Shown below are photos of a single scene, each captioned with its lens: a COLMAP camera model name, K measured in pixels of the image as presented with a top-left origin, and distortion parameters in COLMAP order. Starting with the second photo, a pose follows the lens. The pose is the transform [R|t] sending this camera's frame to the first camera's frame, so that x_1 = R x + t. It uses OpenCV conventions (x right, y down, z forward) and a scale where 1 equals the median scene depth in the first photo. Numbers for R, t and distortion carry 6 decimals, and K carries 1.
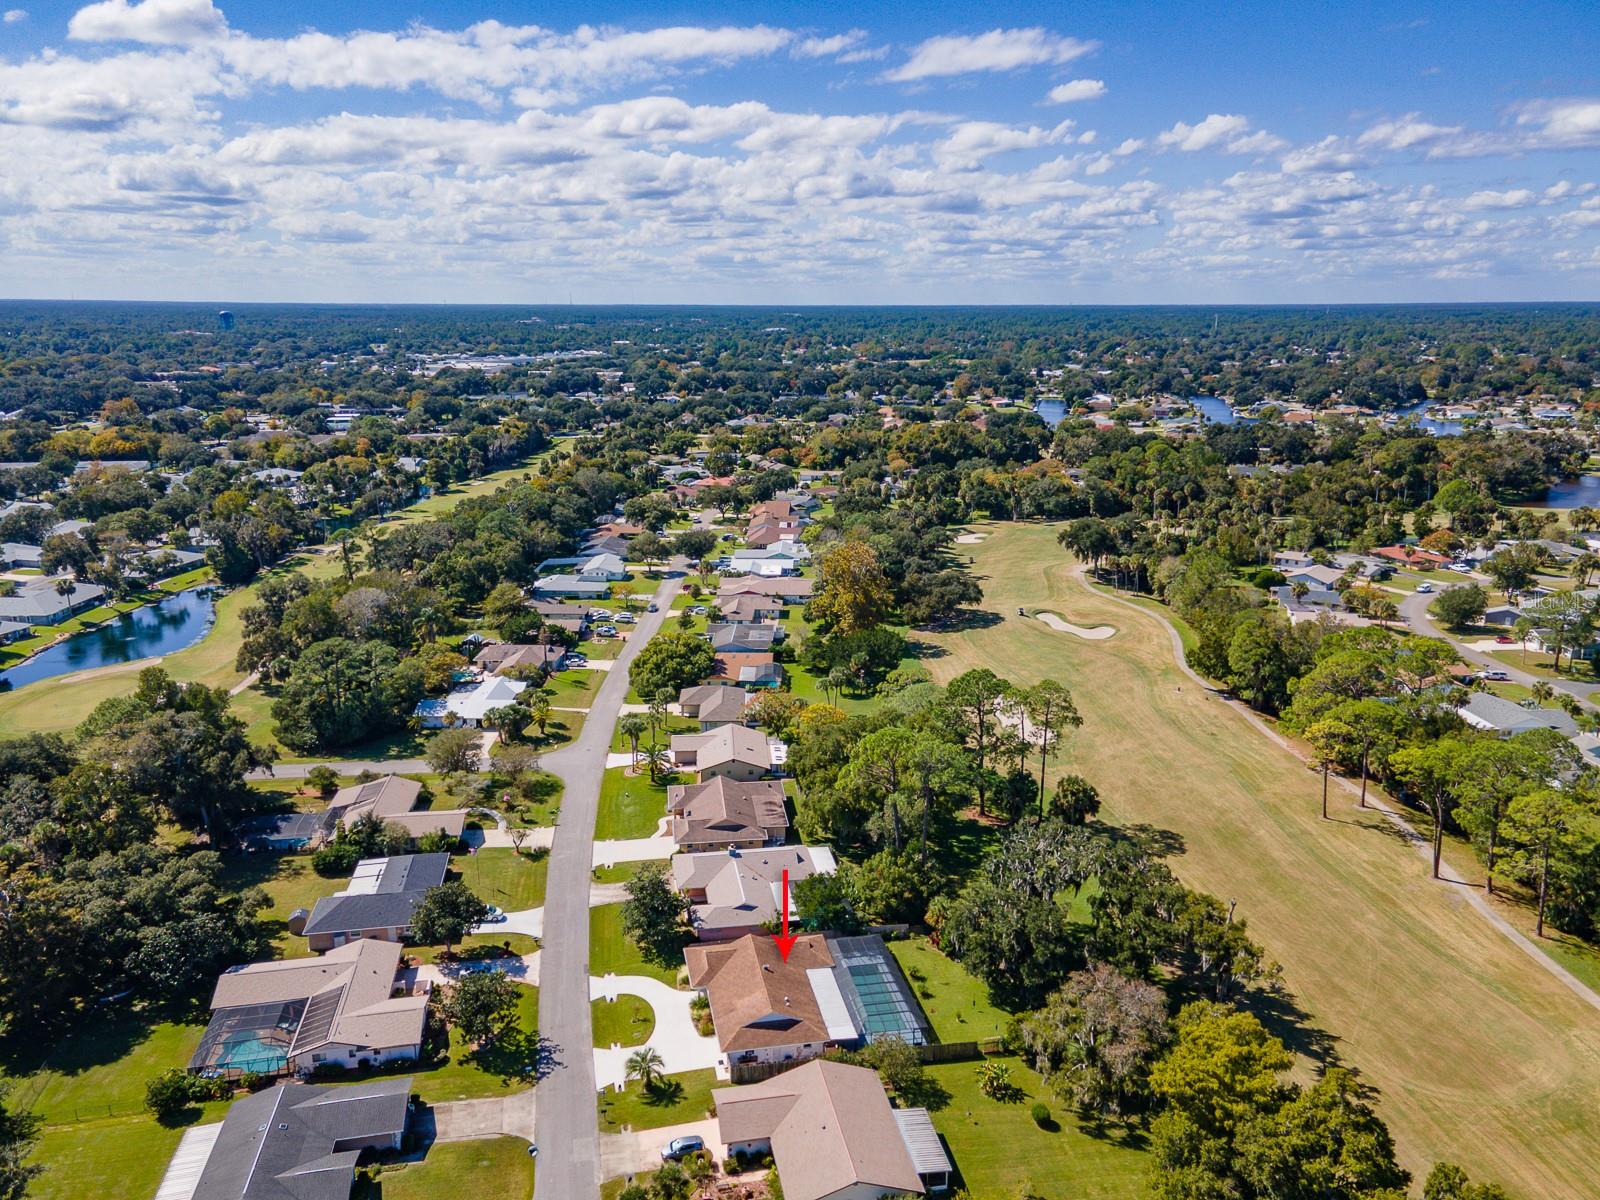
lens RADIAL K [[1163.9, 0, 800.0], [0, 1163.9, 600.0], [0, 0, 1]] dist [0.050981, -0.006457]
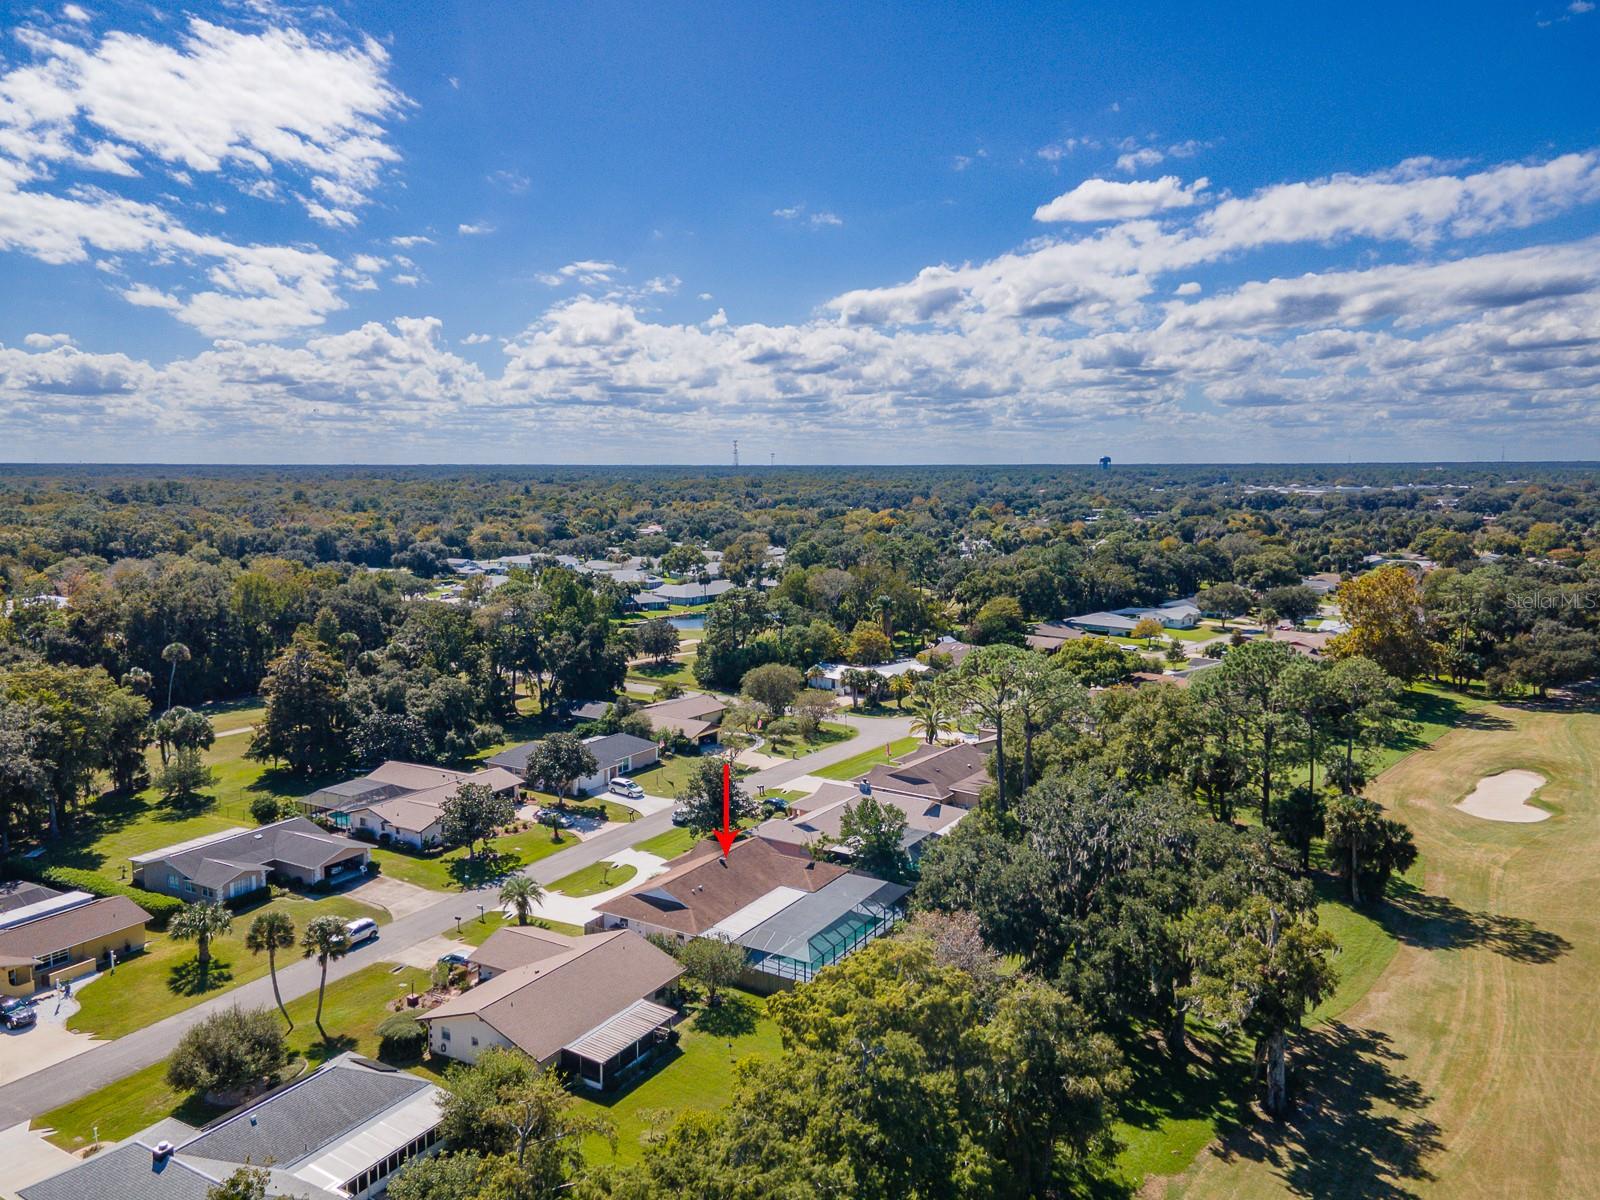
lens RADIAL K [[1163.9, 0, 800.0], [0, 1163.9, 600.0], [0, 0, 1]] dist [0.050981, -0.006457]
pose [[0.740482, 0.066847, -0.668743, 0.254548], [-0.154262, 0.985380, -0.072313, 0.079613], [0.654132, 0.156709, 0.739968, 0.167411]]
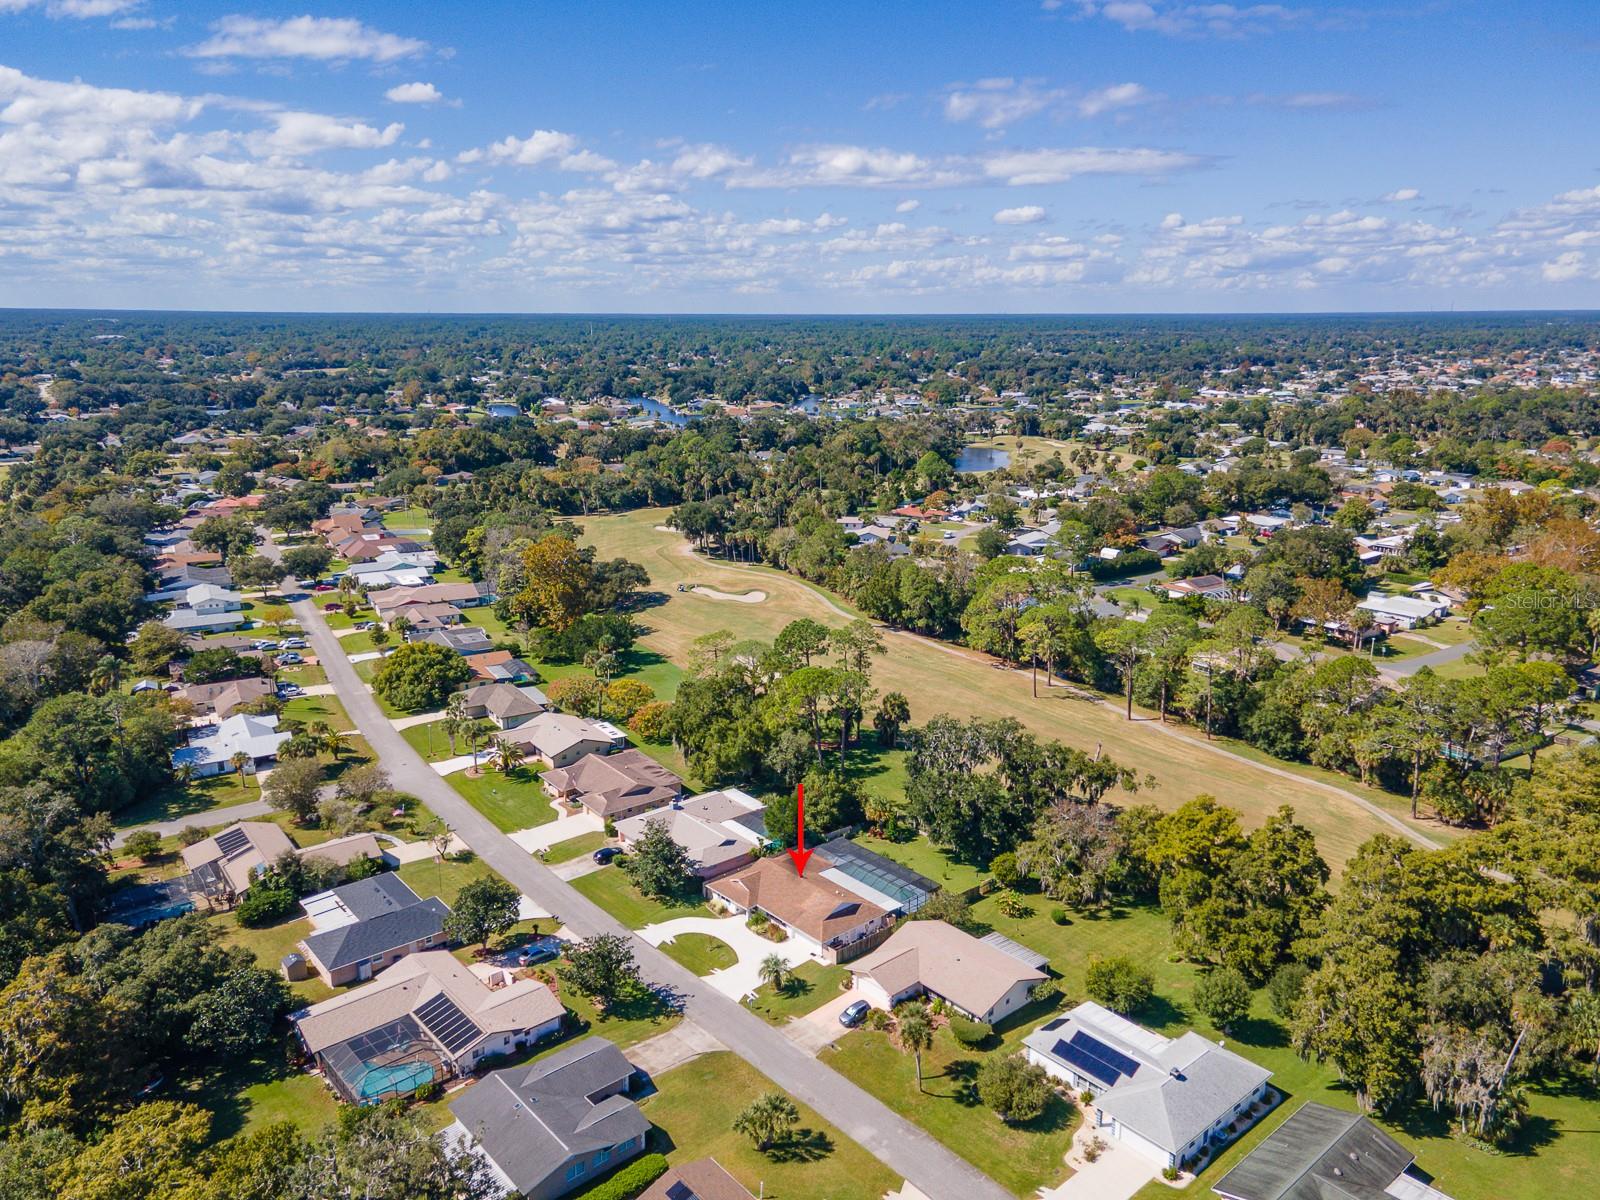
lens RADIAL K [[1163.9, 0, 800.0], [0, 1163.9, 600.0], [0, 0, 1]] dist [0.050981, -0.006457]
pose [[0.864286, -0.121842, 0.488020, -0.251837], [0.125115, 0.991801, 0.026040, 0.006753], [-0.487191, 0.038553, 0.872444, -0.005210]]
